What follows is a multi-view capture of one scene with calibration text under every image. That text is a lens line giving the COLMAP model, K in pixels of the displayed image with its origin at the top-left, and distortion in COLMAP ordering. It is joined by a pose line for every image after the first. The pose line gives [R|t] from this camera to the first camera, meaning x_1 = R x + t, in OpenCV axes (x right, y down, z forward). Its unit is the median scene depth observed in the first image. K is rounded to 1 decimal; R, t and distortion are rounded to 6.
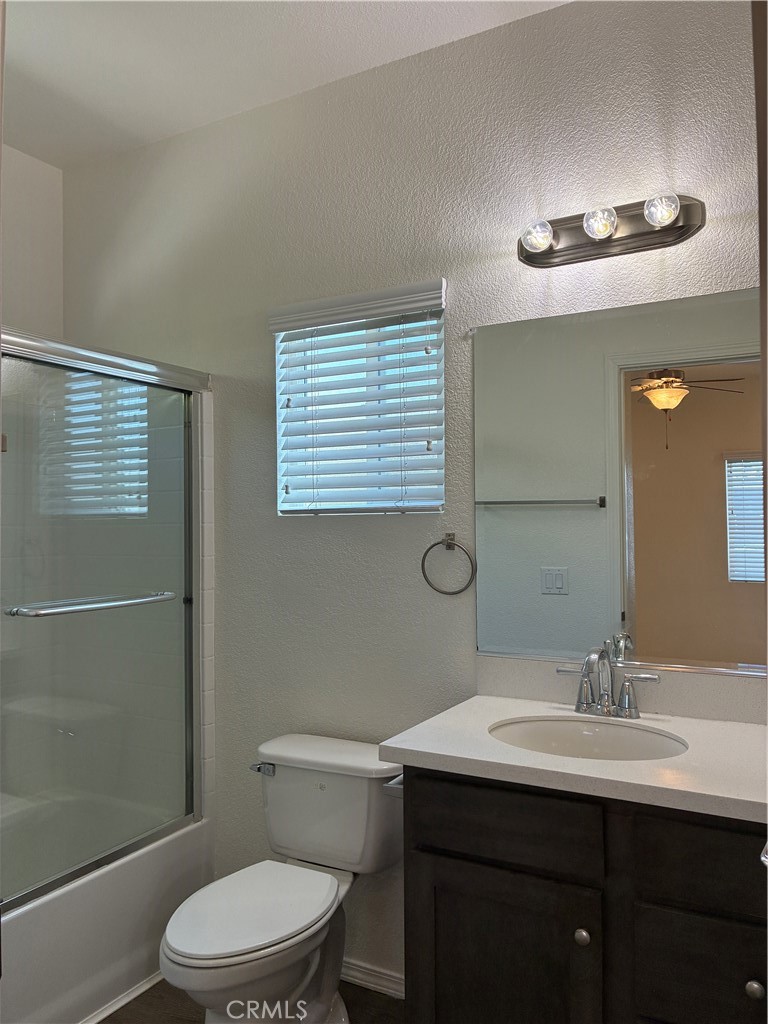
lens RADIAL K [[780.5, 0, 379.3], [0, 780.5, 494.4], [0, 0, 1]] dist [0.047071, -0.065093]
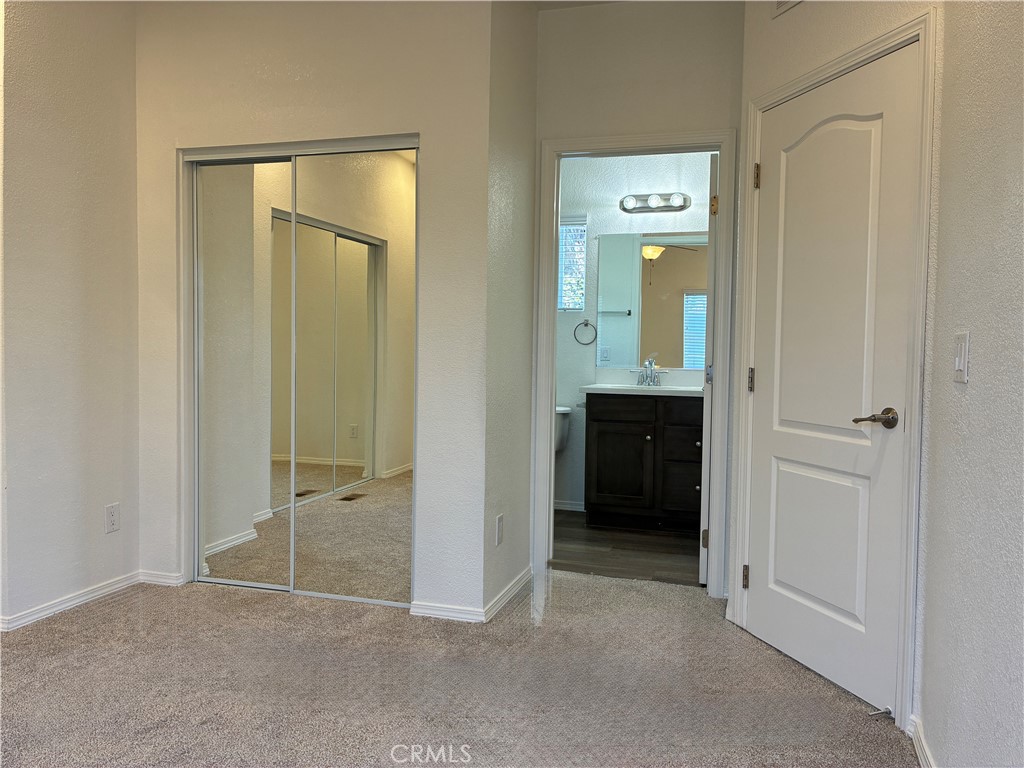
lens RADIAL K [[780.5, 0, 520.0], [0, 780.5, 387.2], [0, 0, 1]] dist [0.047071, -0.065093]
pose [[0.975409, 0.005219, 0.220342, -0.643265], [-0.023835, 0.996354, 0.081914, 0.065771], [-0.219111, -0.085152, 0.971977, -1.327660]]
